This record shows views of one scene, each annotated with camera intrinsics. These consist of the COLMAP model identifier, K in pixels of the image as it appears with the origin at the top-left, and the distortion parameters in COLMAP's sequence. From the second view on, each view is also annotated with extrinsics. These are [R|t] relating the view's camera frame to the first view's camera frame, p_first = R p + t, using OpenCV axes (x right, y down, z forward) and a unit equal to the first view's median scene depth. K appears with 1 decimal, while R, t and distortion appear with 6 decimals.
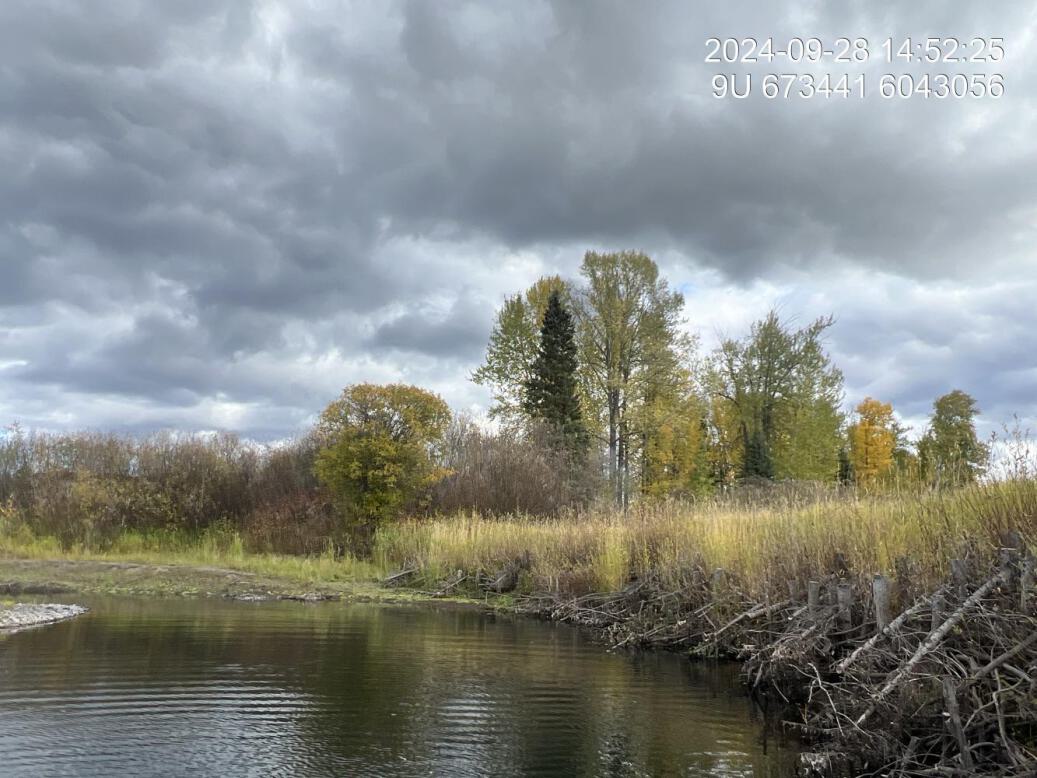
lens RADIAL K [[733.3, 0, 521.2], [0, 733.3, 383.7], [0, 0, 1]] dist [-0.006725, 0.011979]
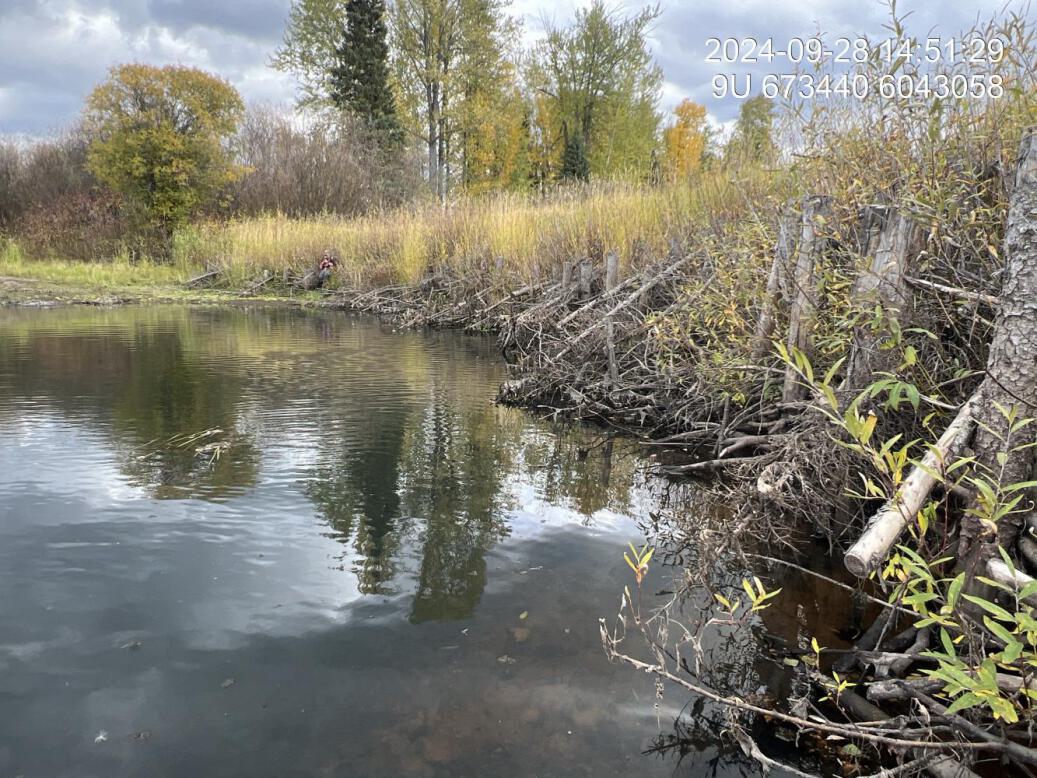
lens RADIAL K [[733.3, 0, 519.4], [0, 733.3, 382.2], [0, 0, 1]] dist [-0.006725, 0.011979]
pose [[0.973905, -0.058020, 0.219414, 0.016806], [-0.031198, 0.923369, 0.382644, 0.002289], [-0.224801, -0.379504, 0.897464, -0.020462]]
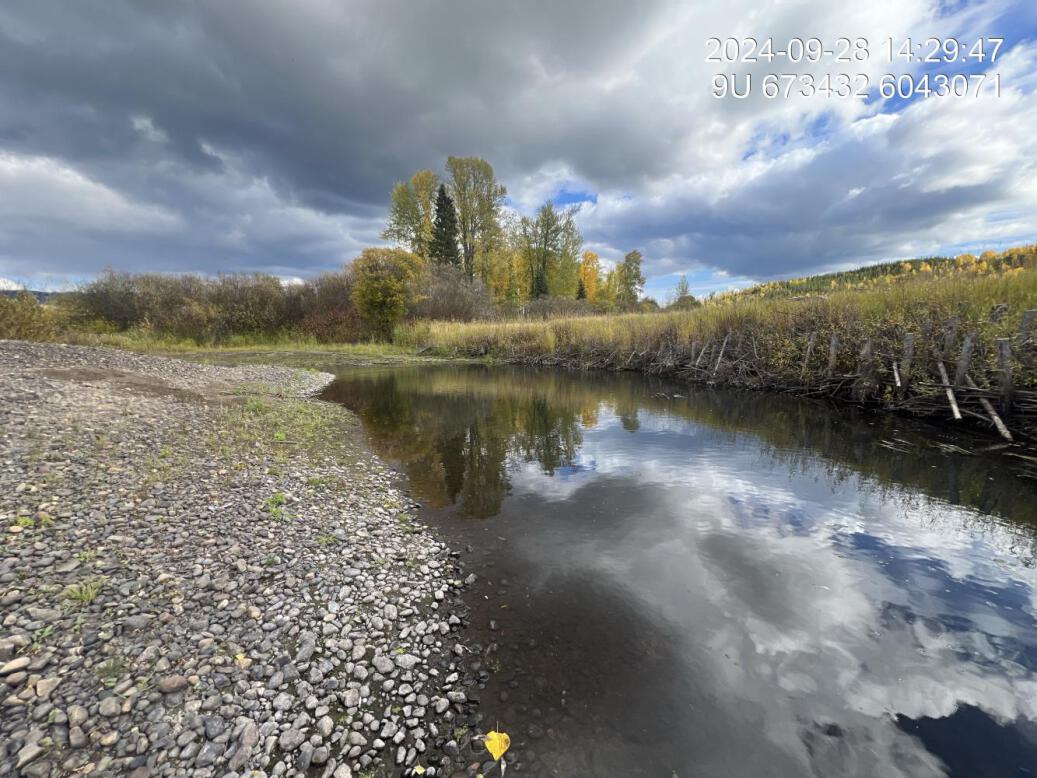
lens RADIAL K [[412.7, 0, 512.2], [0, 412.7, 389.5], [0, 0, 1]] dist [-0.003053, -0.000033]
pose [[0.954612, -0.076144, 0.287953, -0.193971], [-0.030332, 0.936892, 0.348300, -0.033222], [-0.296302, -0.341226, 0.892059, -0.103714]]
